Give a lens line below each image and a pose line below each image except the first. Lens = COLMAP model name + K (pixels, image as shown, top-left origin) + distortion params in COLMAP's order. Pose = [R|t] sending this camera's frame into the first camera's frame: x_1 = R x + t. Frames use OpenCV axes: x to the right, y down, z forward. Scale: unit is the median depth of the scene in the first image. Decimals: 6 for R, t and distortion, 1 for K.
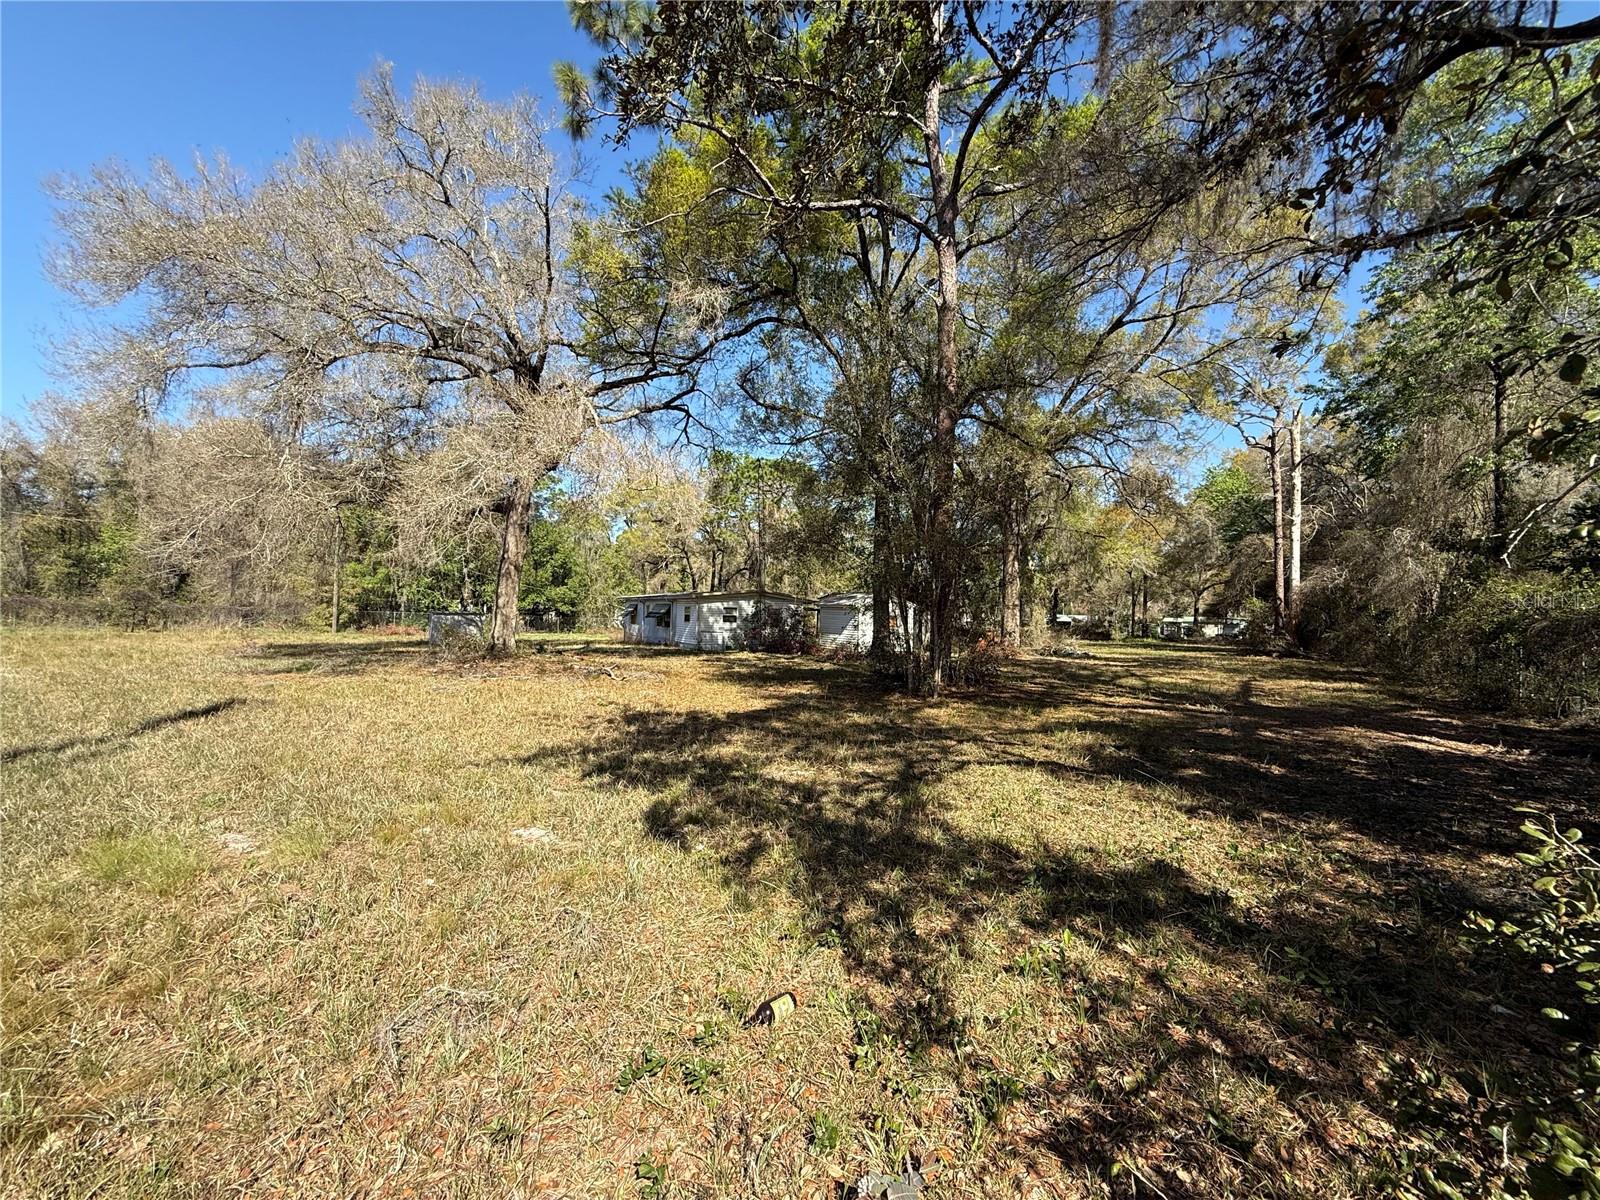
lens RADIAL K [[635.6, 0, 796.0], [0, 635.6, 599.8], [0, 0, 1]] dist [-0.001481, 0.000543]
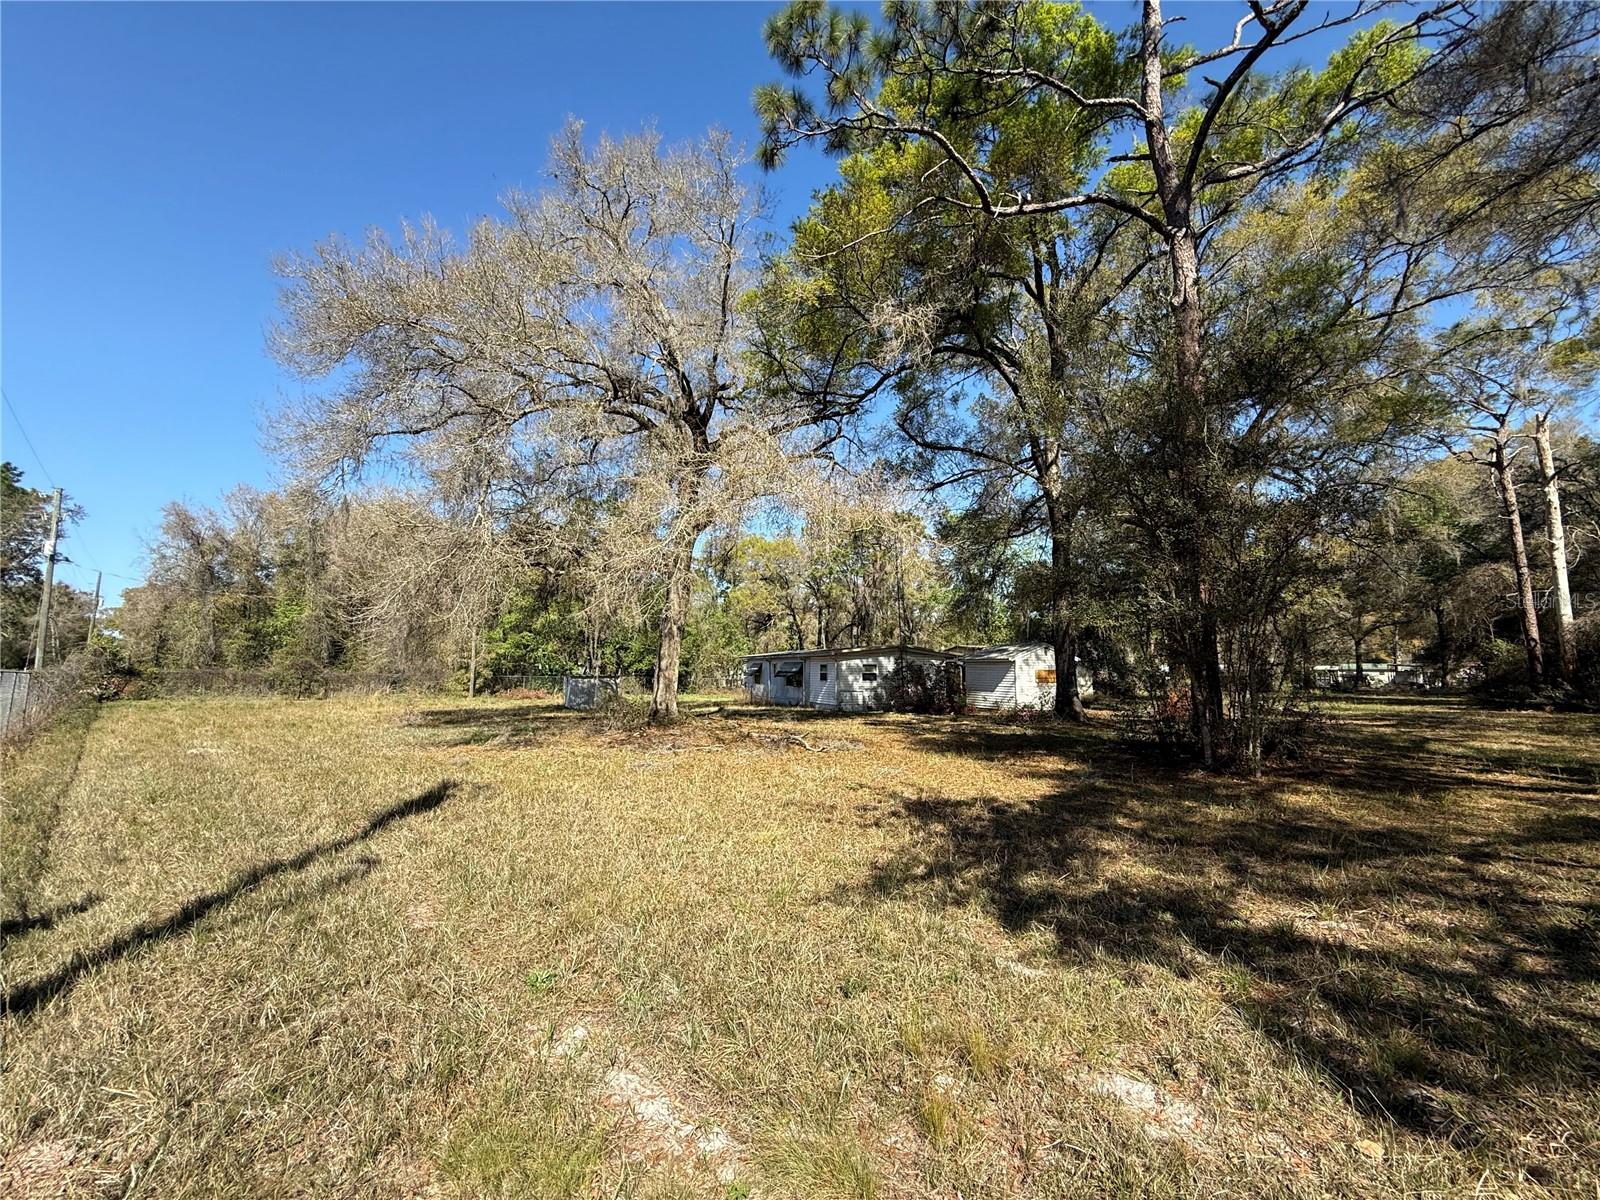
lens RADIAL K [[635.6, 0, 796.0], [0, 635.6, 599.8], [0, 0, 1]] dist [-0.001481, 0.000543]
pose [[0.990739, -0.034914, -0.131215, -0.085510], [0.023139, 0.995653, -0.090219, -0.001045], [0.133794, 0.086347, 0.987240, 0.054753]]
